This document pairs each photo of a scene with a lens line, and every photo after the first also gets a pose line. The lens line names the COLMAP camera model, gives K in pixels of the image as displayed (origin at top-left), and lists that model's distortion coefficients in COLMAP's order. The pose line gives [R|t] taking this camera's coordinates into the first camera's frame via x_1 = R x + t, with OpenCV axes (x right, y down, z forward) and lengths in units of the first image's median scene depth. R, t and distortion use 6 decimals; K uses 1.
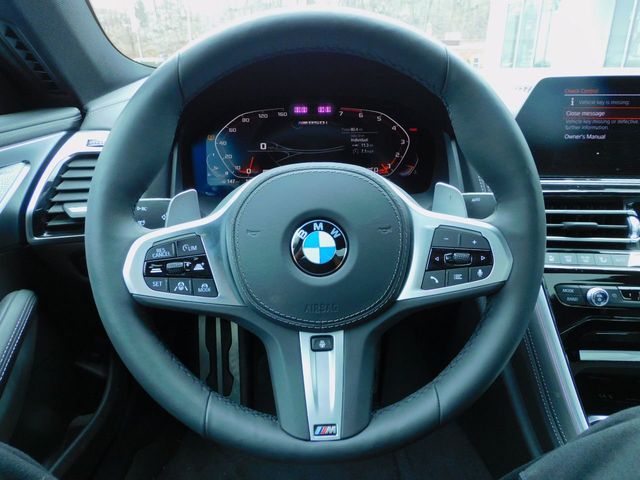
lens RADIAL K [[452.1, 0, 319.6], [0, 452.1, 243.1], [0, 0, 1]] dist [0.021287, -0.041170]
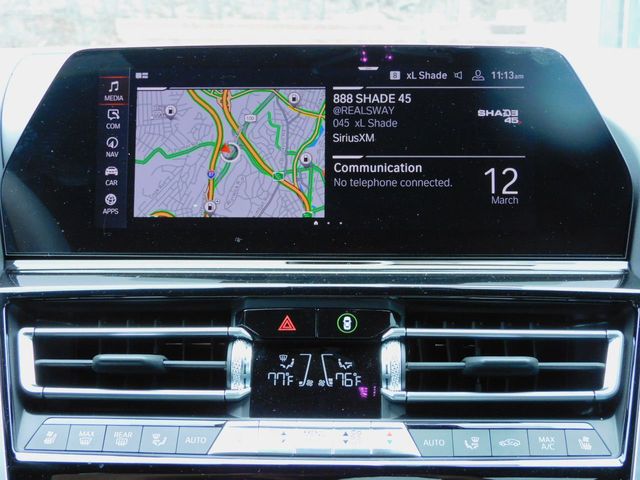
lens RADIAL K [[998.0, 0, 320.0], [0, 998.0, 240.0], [0, 0, 1]] dist [-0.004465, 0.026355]
pose [[0.998244, -0.009308, 0.058494, 0.603476], [0.019250, 0.984947, -0.171780, 0.012209], [-0.056015, 0.172605, 0.983397, -0.002171]]
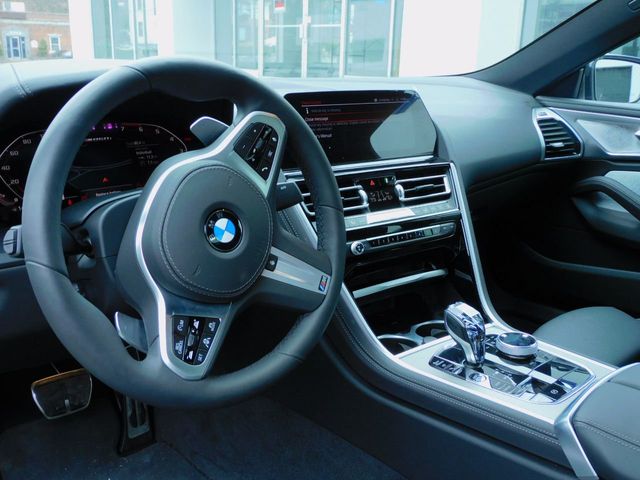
lens RADIAL K [[618.6, 0, 320.0], [0, 618.6, 240.0], [0, 0, 1]] dist [-0.004698, -0.011221]
pose [[0.763771, -0.168036, 0.623232, -0.527063], [0.212267, 0.977206, 0.003342, 0.050687], [-0.609587, 0.129739, 0.782030, -0.337131]]
